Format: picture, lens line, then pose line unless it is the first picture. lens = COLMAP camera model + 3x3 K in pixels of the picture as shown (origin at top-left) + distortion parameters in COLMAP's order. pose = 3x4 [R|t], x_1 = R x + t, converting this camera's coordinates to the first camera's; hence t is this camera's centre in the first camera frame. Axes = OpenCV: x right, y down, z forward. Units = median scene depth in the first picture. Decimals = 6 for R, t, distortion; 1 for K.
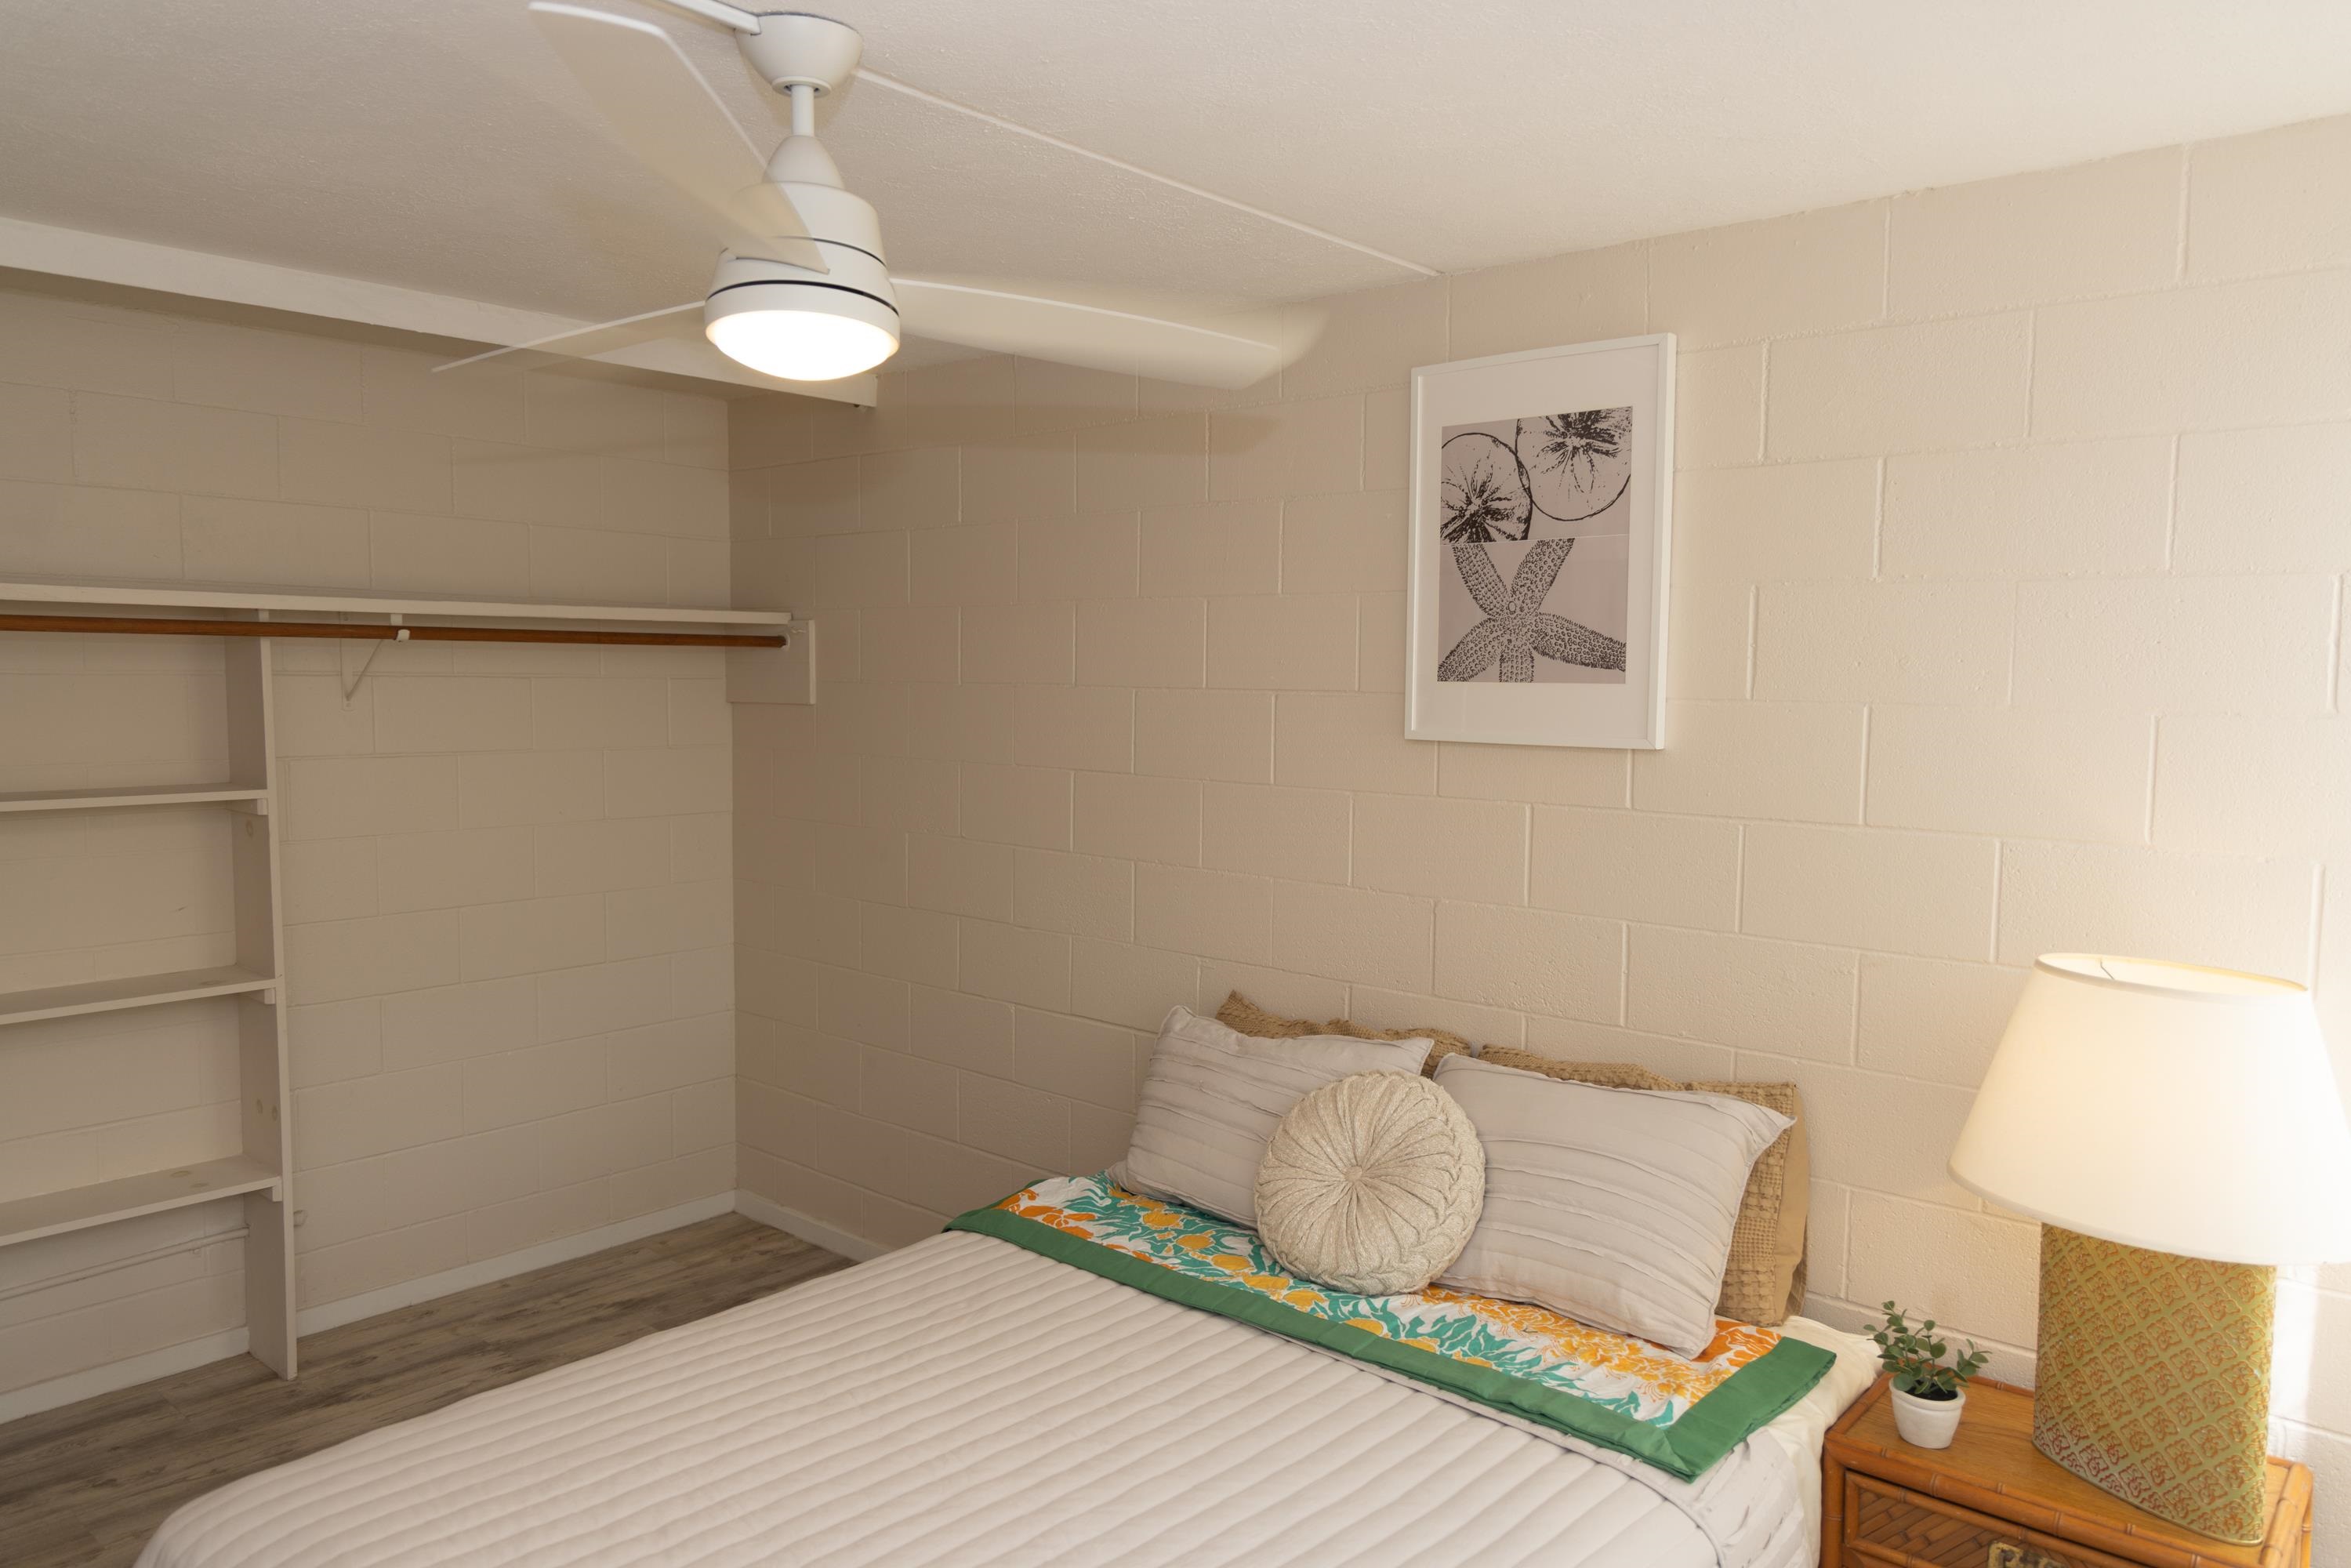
lens RADIAL K [[1588.3, 0, 1173.8], [0, 1588.3, 785.3], [0, 0, 1]] dist [0.009229, 0.000841]
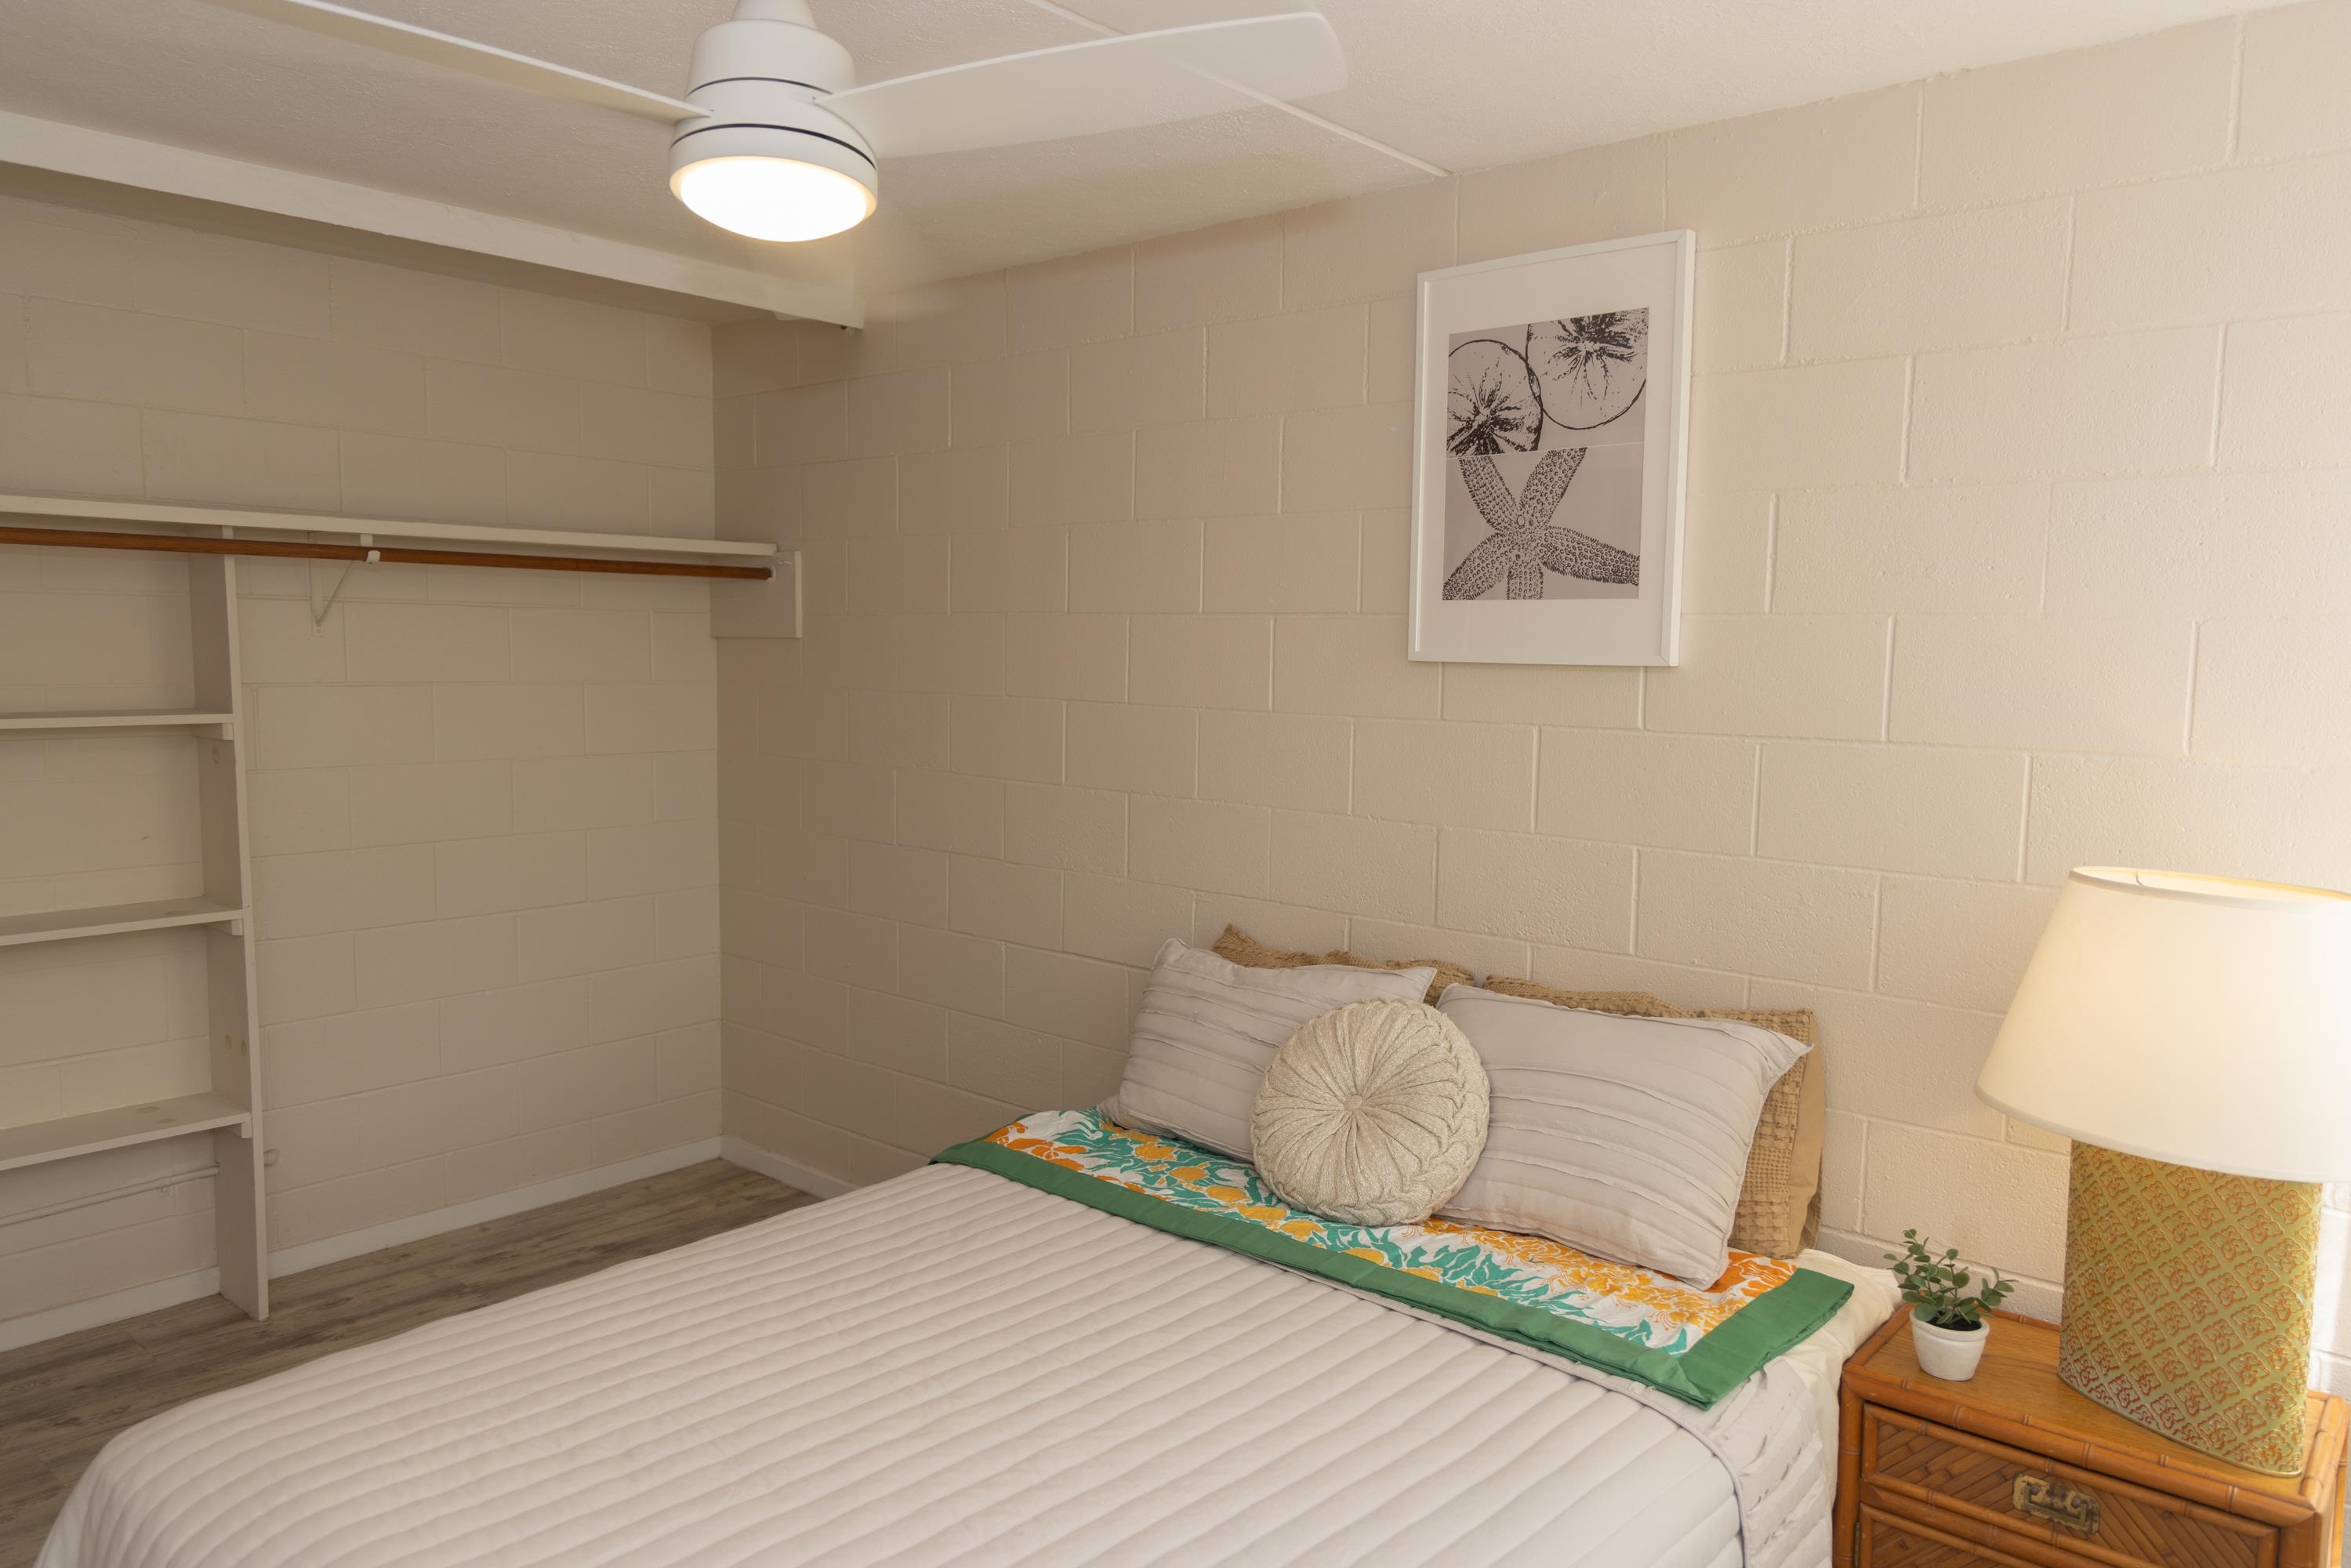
lens RADIAL K [[1588.3, 0, 1174.0], [0, 1588.3, 784.7], [0, 0, 1]] dist [0.009229, 0.000841]
pose [[0.999989, 0.003771, 0.002724, 0.000677], [-0.003818, 0.999843, 0.017314, 0.032733], [-0.002658, -0.017324, 0.999846, 0.035901]]
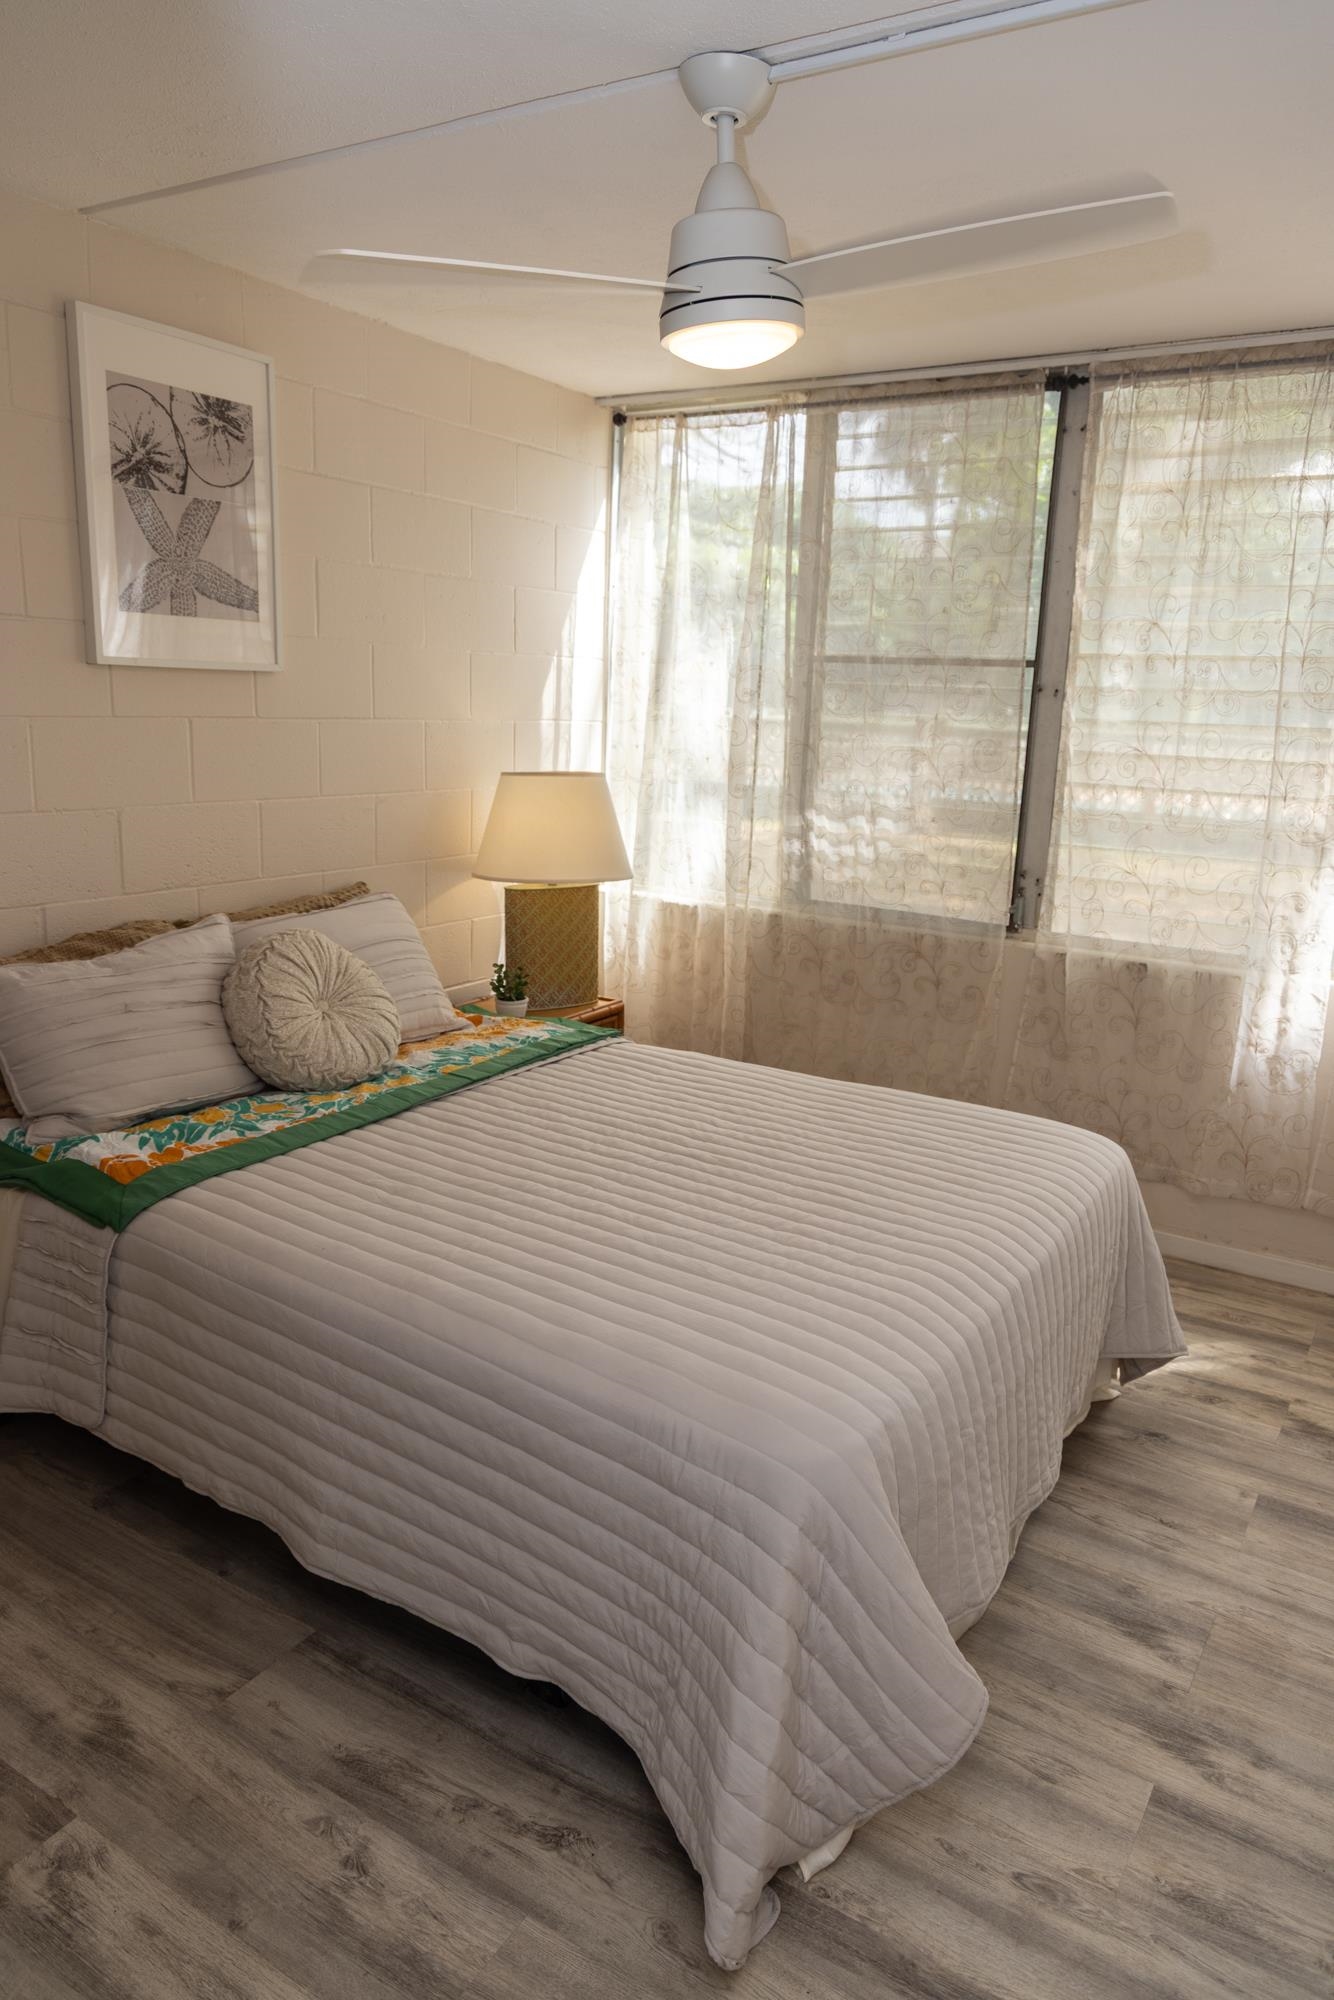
lens RADIAL K [[1351.1, 0, 657.0], [0, 1351.1, 992.1], [0, 0, 1]] dist [0.009229, 0.000841]
pose [[-0.148088, -0.232331, 0.961297, -0.936554], [0.030446, 0.970483, 0.239241, -0.022817], [-0.988505, 0.064696, -0.136644, 0.826893]]
